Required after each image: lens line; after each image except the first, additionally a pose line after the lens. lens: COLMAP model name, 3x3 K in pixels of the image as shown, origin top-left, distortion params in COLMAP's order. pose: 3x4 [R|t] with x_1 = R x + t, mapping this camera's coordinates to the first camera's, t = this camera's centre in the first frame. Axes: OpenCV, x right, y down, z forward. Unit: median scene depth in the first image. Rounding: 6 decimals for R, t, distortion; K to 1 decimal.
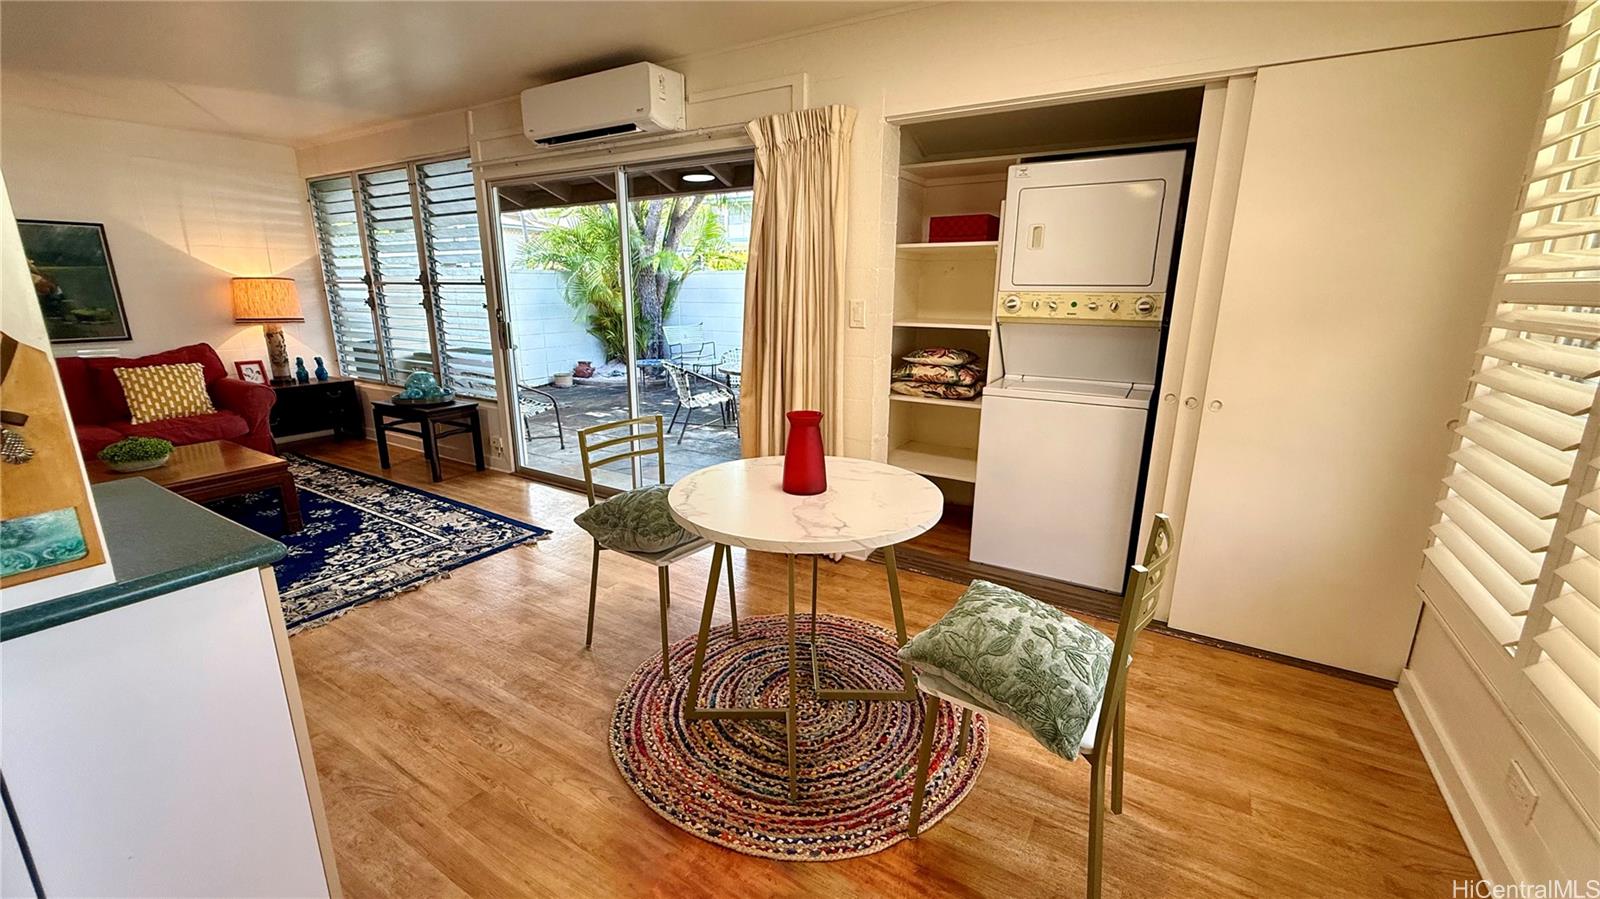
lens RADIAL K [[637.7, 0, 797.8], [0, 637.7, 448.3], [0, 0, 1]] dist [-0.000635, -0.000003]
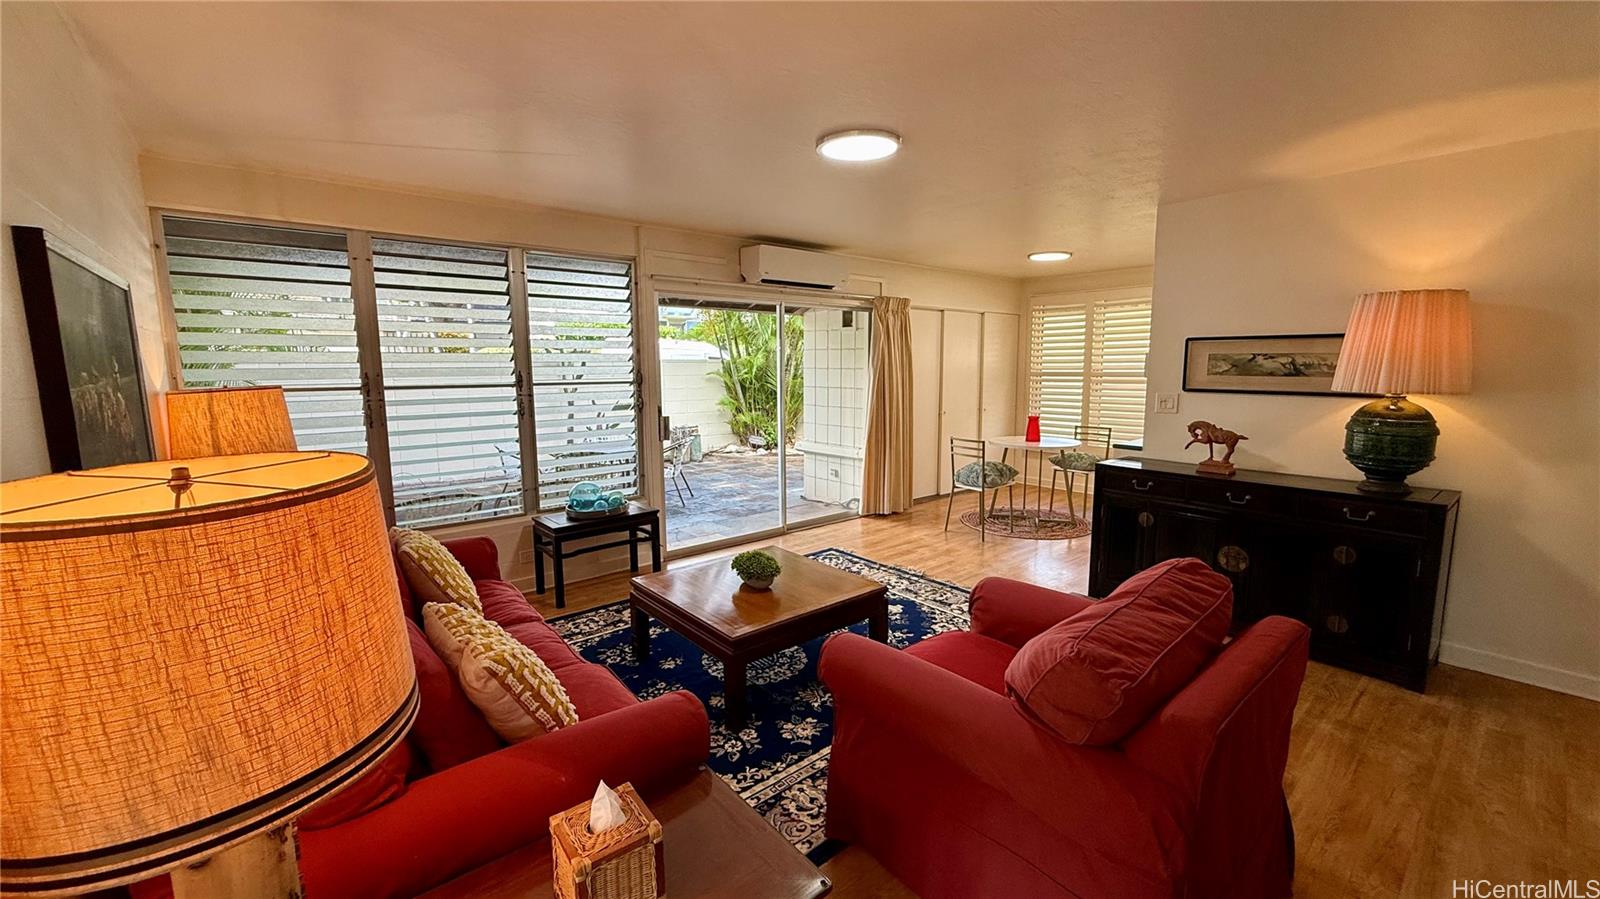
lens RADIAL K [[633.1, 0, 795.7], [0, 633.1, 446.1], [0, 0, 1]] dist [-0.002314, -0.000157]
pose [[0.316782, -0.128123, 0.939805, -2.046122], [0.240742, 0.969249, 0.050990, -0.218272], [-0.917438, 0.210098, 0.337885, 0.646965]]
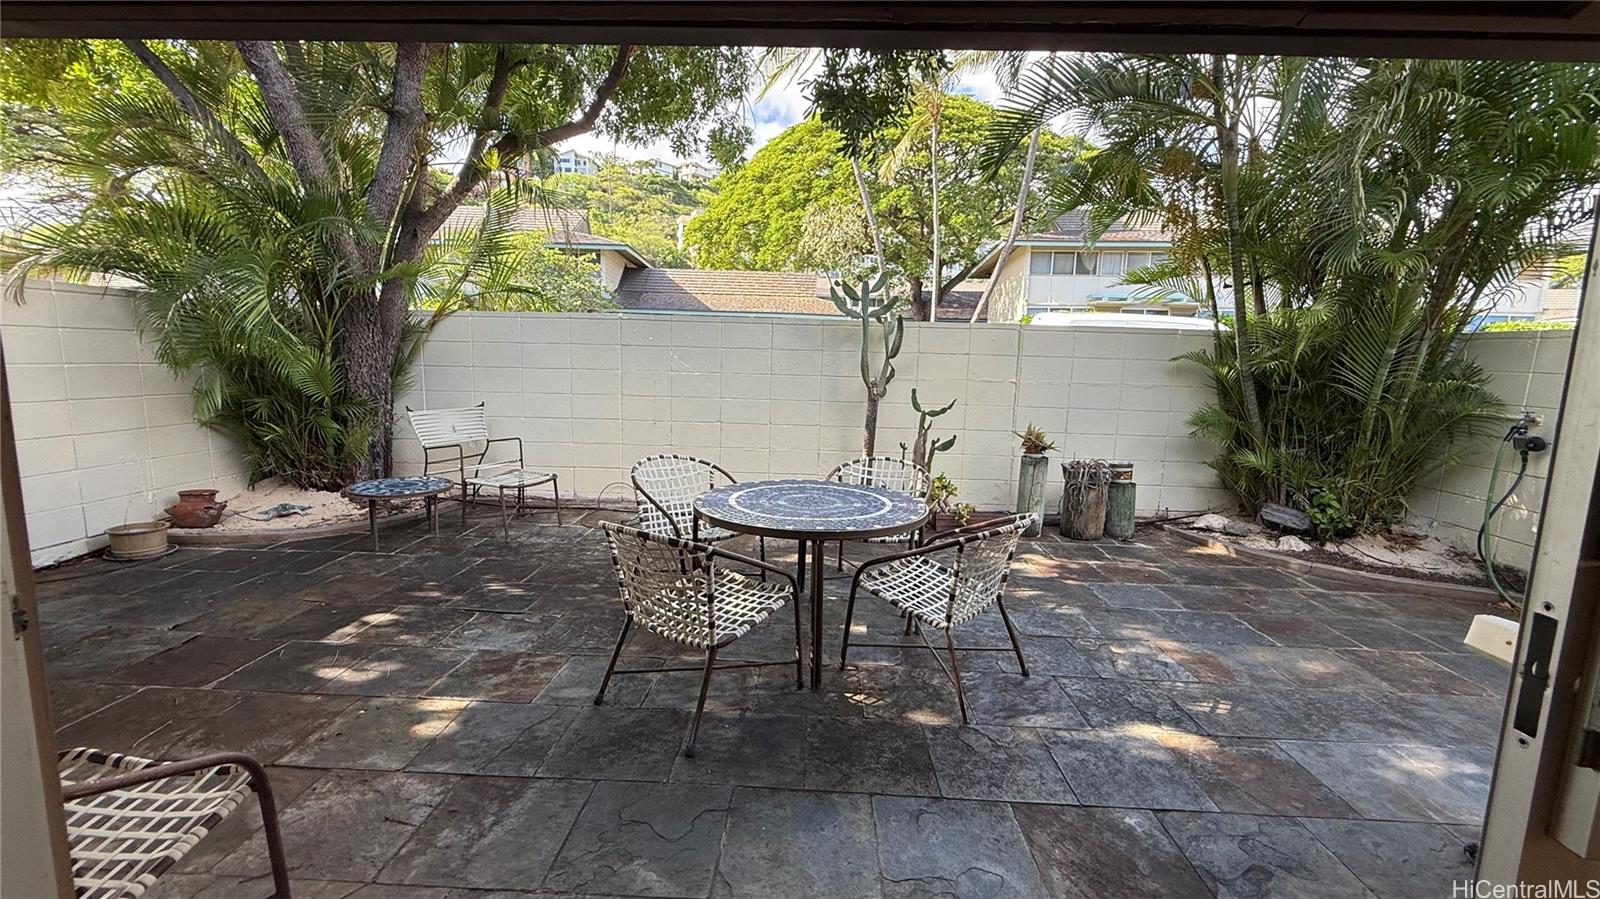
lens RADIAL K [[633.1, 0, 795.7], [0, 633.1, 446.1], [0, 0, 1]] dist [-0.002314, -0.000157]
pose [[0.869727, -0.047986, 0.491195, -0.573437], [0.099855, 0.991787, -0.079917, -0.278452], [-0.483326, 0.118554, 0.867376, 1.250993]]
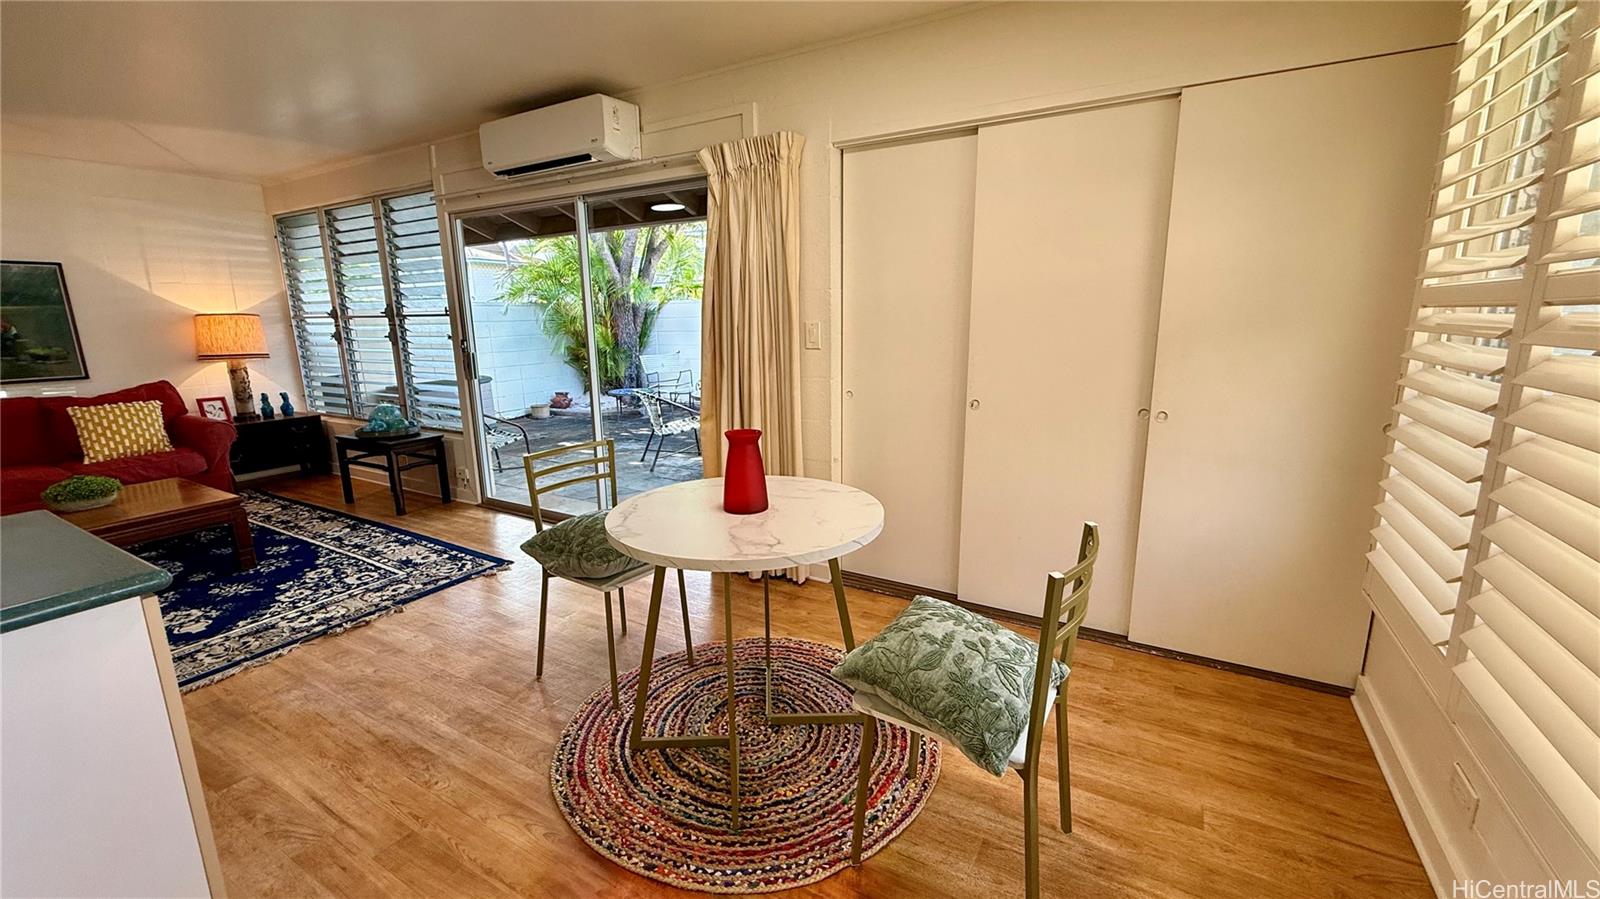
lens RADIAL K [[637.7, 0, 797.8], [0, 637.7, 448.3], [0, 0, 1]] dist [-0.000635, -0.000003]
pose [[0.999572, -0.023640, 0.017244, 0.048078], [0.024360, 0.998788, -0.042758, 0.009648], [-0.016212, 0.043160, 0.998937, 0.003684]]
